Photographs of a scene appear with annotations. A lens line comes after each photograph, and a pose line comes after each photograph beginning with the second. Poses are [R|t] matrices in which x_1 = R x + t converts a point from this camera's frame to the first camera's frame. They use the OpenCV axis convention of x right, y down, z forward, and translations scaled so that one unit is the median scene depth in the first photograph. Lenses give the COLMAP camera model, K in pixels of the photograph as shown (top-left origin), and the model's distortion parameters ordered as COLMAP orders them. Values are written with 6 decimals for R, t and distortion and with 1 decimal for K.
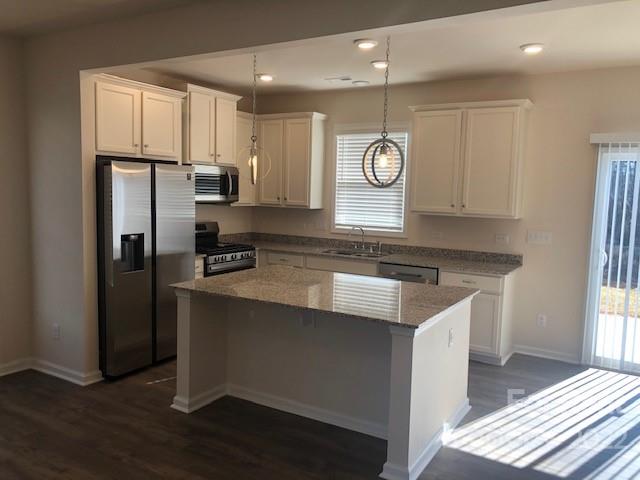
lens RADIAL K [[520.9, 0, 320.0], [0, 520.9, 240.0], [0, 0, 1]] dist [0.006872, 0.000891]
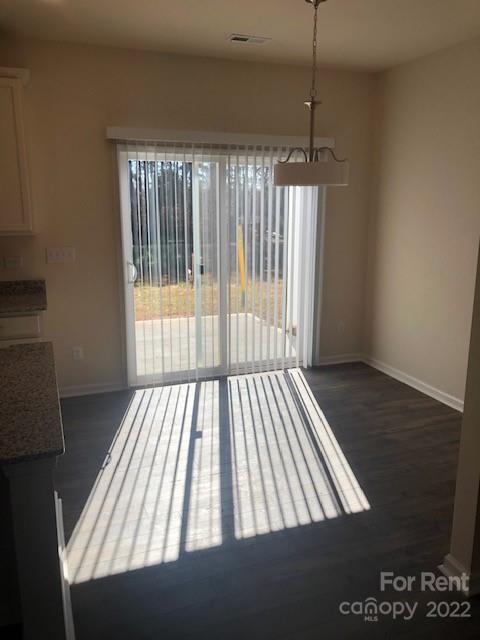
lens RADIAL K [[520.9, 0, 240.0], [0, 520.9, 320.0], [0, 0, 1]] dist [0.006872, 0.000891]
pose [[0.610452, -0.202880, 0.765629, -0.056097], [0.093514, 0.978339, 0.184685, -0.031858], [-0.786514, -0.041144, 0.616201, 0.288848]]
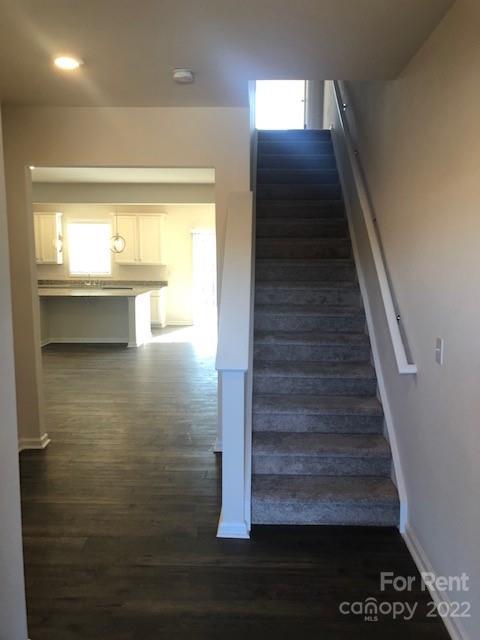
lens RADIAL K [[521.4, 0, 263.8], [0, 521.4, 319.9], [0, 0, 1]] dist [0.003584, 0.000230]
pose [[0.852921, -0.084032, 0.515232, -0.473513], [0.065778, 0.996393, 0.053617, 0.112342], [-0.517879, -0.011840, 0.855372, -1.252441]]
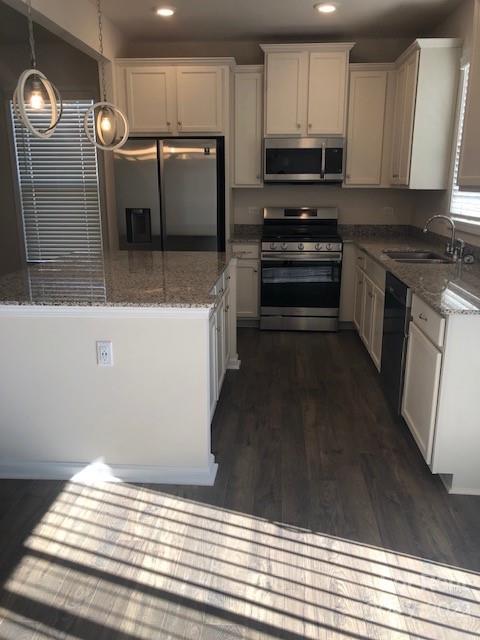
lens RADIAL K [[511.5, 0, 241.4], [0, 511.5, 334.0], [0, 0, 1]] dist [-0.010709, -0.001896]
pose [[0.471373, 0.227036, -0.852210, 0.658911], [-0.077031, 0.973203, 0.216662, -0.003211], [0.878563, -0.036482, 0.476230, 0.598889]]
